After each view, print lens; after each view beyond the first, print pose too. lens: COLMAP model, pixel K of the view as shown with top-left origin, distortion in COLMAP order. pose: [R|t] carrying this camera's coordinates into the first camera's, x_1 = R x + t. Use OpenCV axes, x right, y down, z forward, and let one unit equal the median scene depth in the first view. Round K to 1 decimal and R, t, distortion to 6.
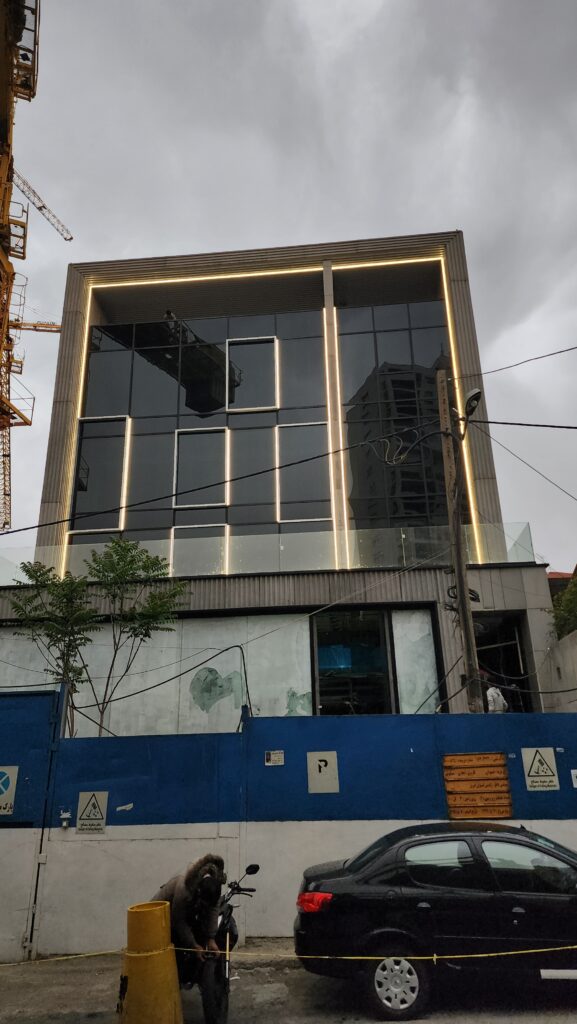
lens RADIAL K [[677.7, 0, 287.9], [0, 677.7, 505.5], [0, 0, 1]] dist [0.060947, -0.055964]
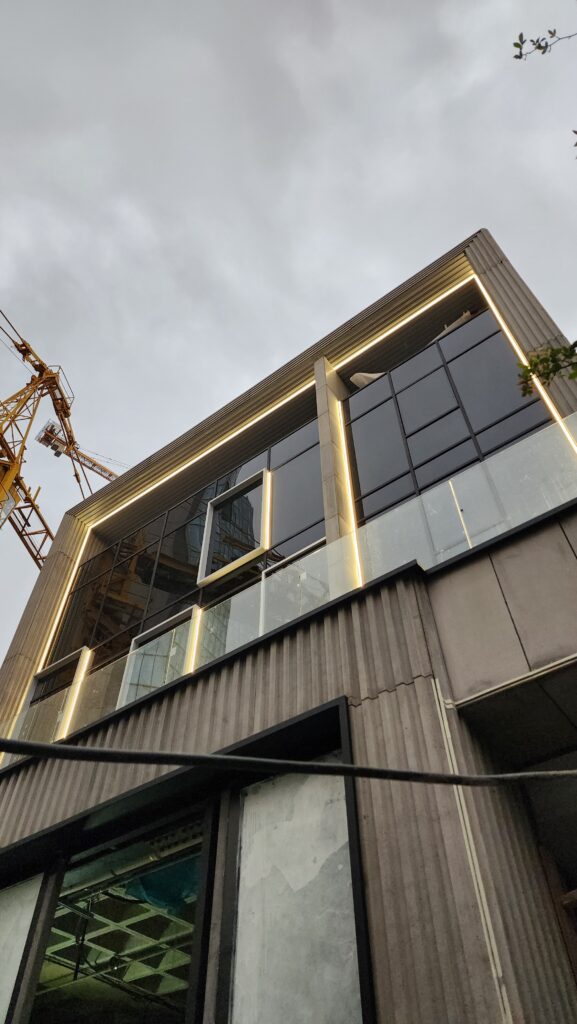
lens RADIAL K [[675.1, 0, 285.4], [0, 675.1, 515.2], [0, 0, 1]] dist [0.059523, -0.058486]
pose [[0.851952, -0.392936, -0.346092, 0.234766], [0.172098, 0.834365, -0.523657, 0.158969], [0.494531, 0.386569, 0.778462, 0.556380]]
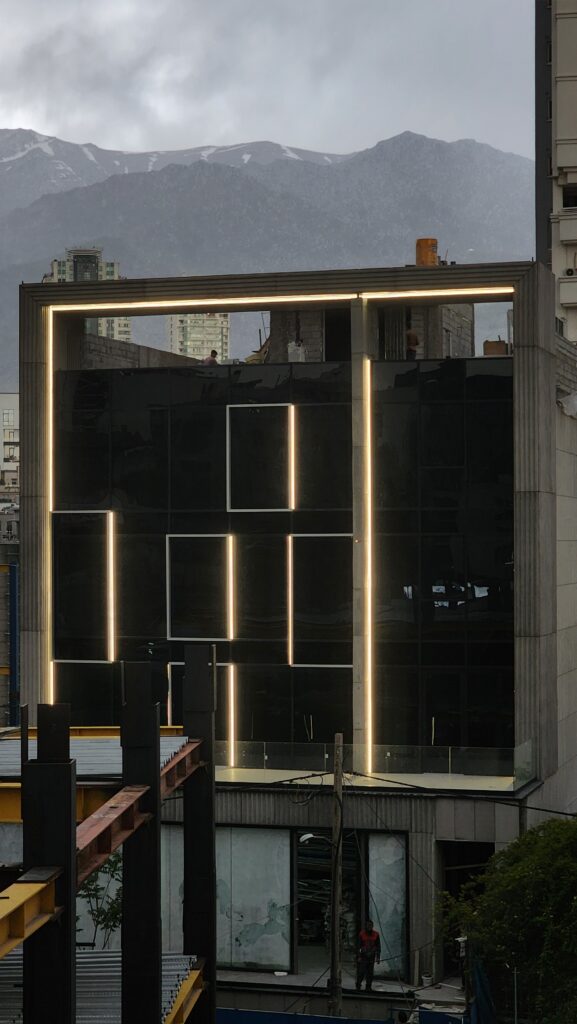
lens RADIAL K [[1937.0, 0, 288.1], [0, 1937.0, 515.0], [0, 0, 1]] dist [-0.360181, 4.142510]
pose [[0.980832, 0.013672, -0.194375, 0.437740], [0.054809, 0.937901, 0.342545, -0.953499], [0.186988, -0.346633, 0.919174, -1.110114]]
